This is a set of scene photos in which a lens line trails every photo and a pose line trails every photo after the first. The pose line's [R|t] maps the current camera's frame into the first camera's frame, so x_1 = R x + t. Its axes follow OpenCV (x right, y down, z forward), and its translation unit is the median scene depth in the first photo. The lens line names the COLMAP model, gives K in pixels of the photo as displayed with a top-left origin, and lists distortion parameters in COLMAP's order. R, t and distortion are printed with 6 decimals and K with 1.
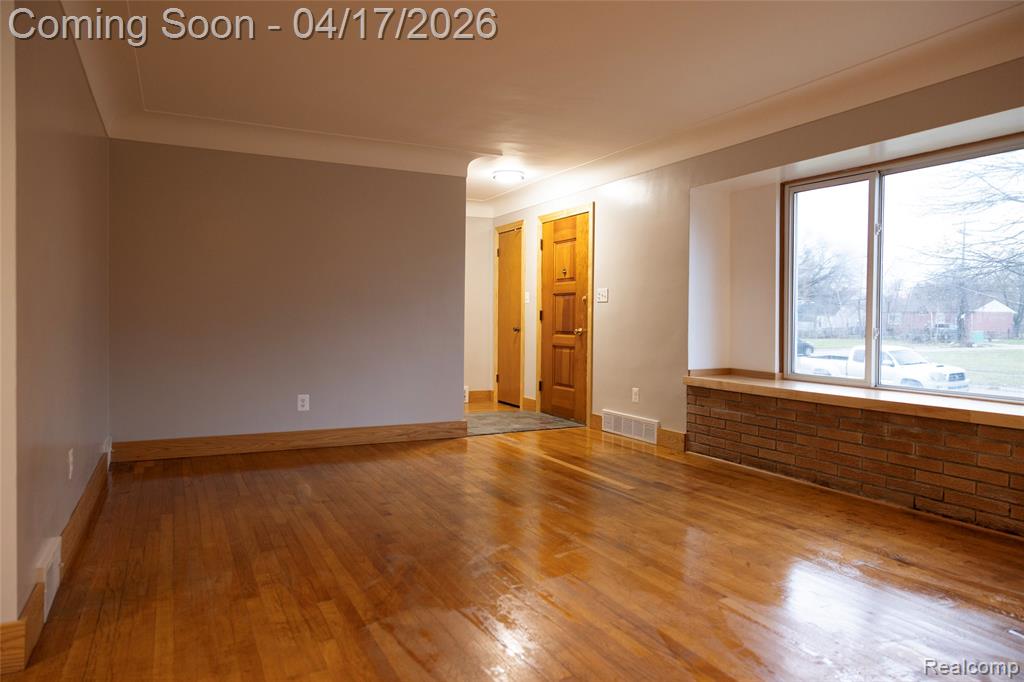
lens RADIAL K [[702.8, 0, 502.3], [0, 702.8, 337.2], [0, 0, 1]] dist [0.004548, 0.002465]
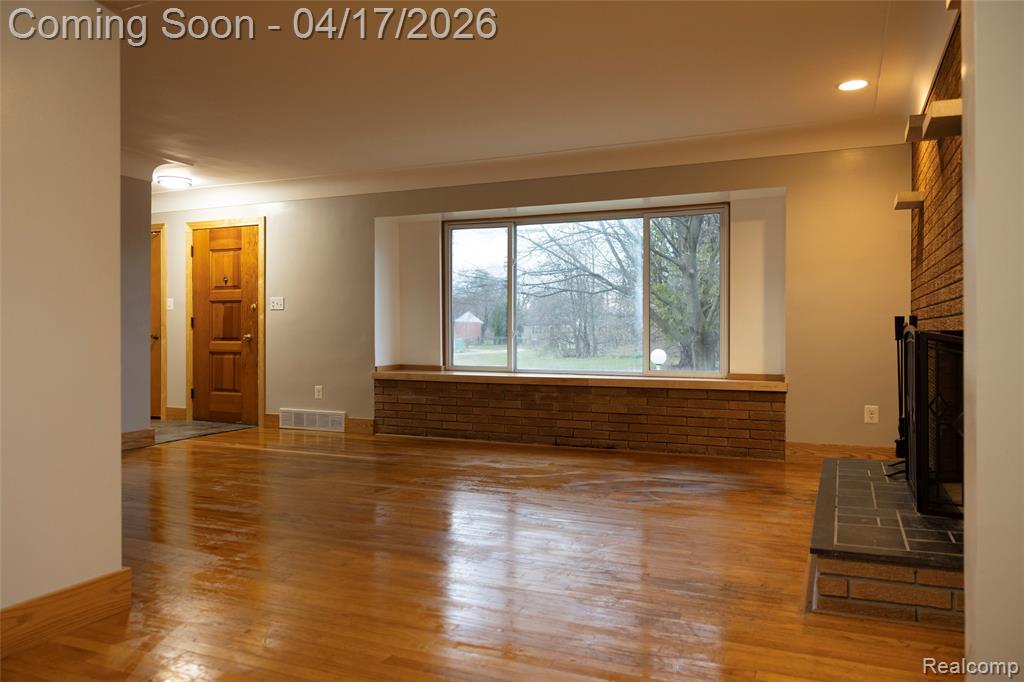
lens RADIAL K [[778.3, 0, 517.9], [0, 778.3, 338.4], [0, 0, 1]] dist [0.014988, 0.002279]
pose [[0.765253, -0.011253, 0.643631, -0.367903], [0.021009, 0.999751, -0.007500, 0.011582], [-0.643387, 0.019262, 0.765299, -0.168517]]
